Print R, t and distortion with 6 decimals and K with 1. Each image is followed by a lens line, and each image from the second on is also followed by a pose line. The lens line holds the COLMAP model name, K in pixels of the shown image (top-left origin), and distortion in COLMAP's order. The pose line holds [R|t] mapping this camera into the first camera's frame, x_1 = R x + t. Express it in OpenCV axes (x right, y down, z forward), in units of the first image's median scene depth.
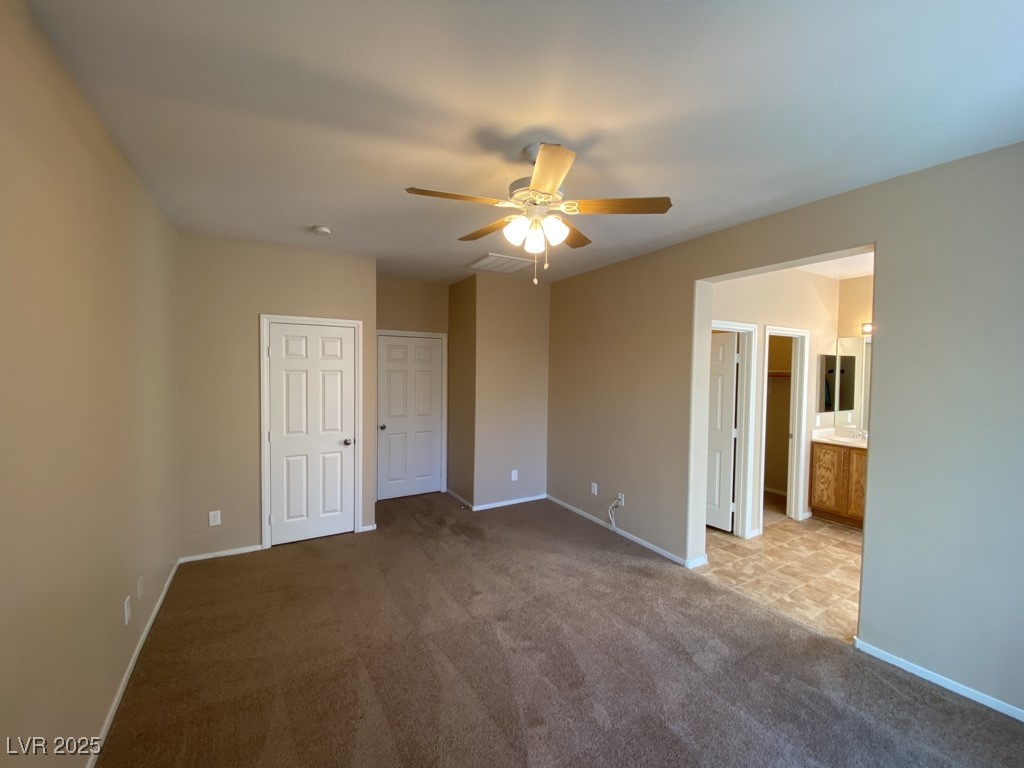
lens RADIAL K [[413.9, 0, 512.0], [0, 413.9, 384.0], [0, 0, 1]] dist [-0.000240, -0.000085]
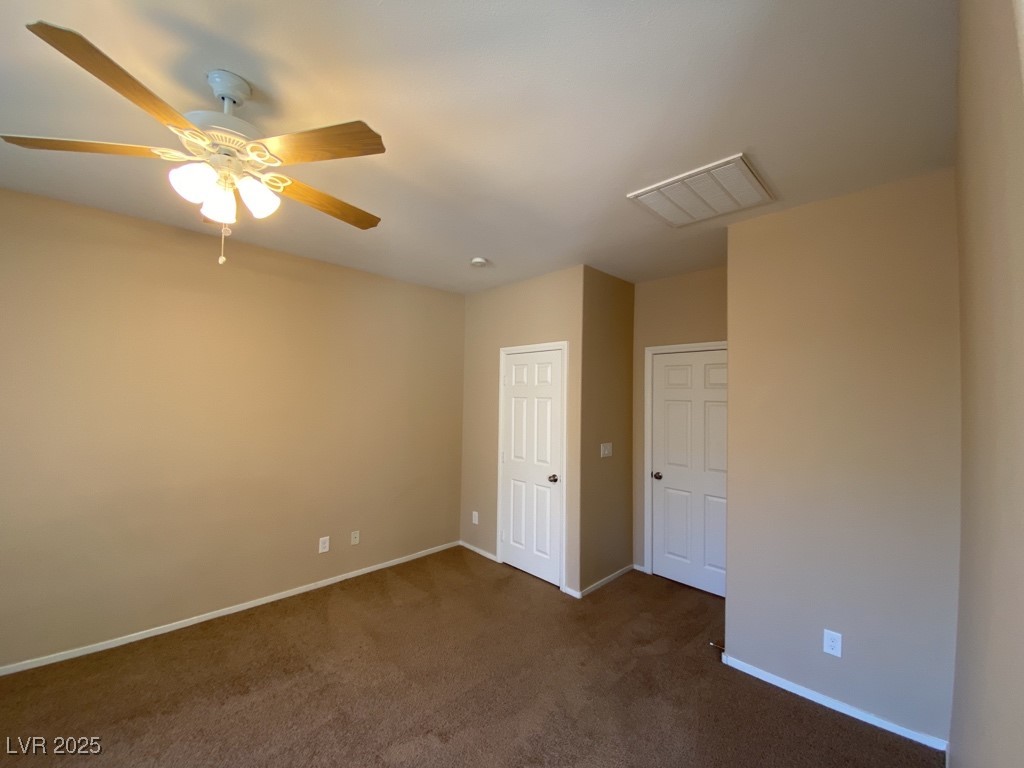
lens RADIAL K [[409.6, 0, 512.5], [0, 409.6, 374.2], [0, 0, 1]] dist [0.000463, 0.000034]
pose [[0.235488, -0.065980, -0.969635, 0.450965], [-0.053410, 0.995307, -0.080698, -0.005442], [0.970409, 0.070791, 0.230859, 0.703727]]
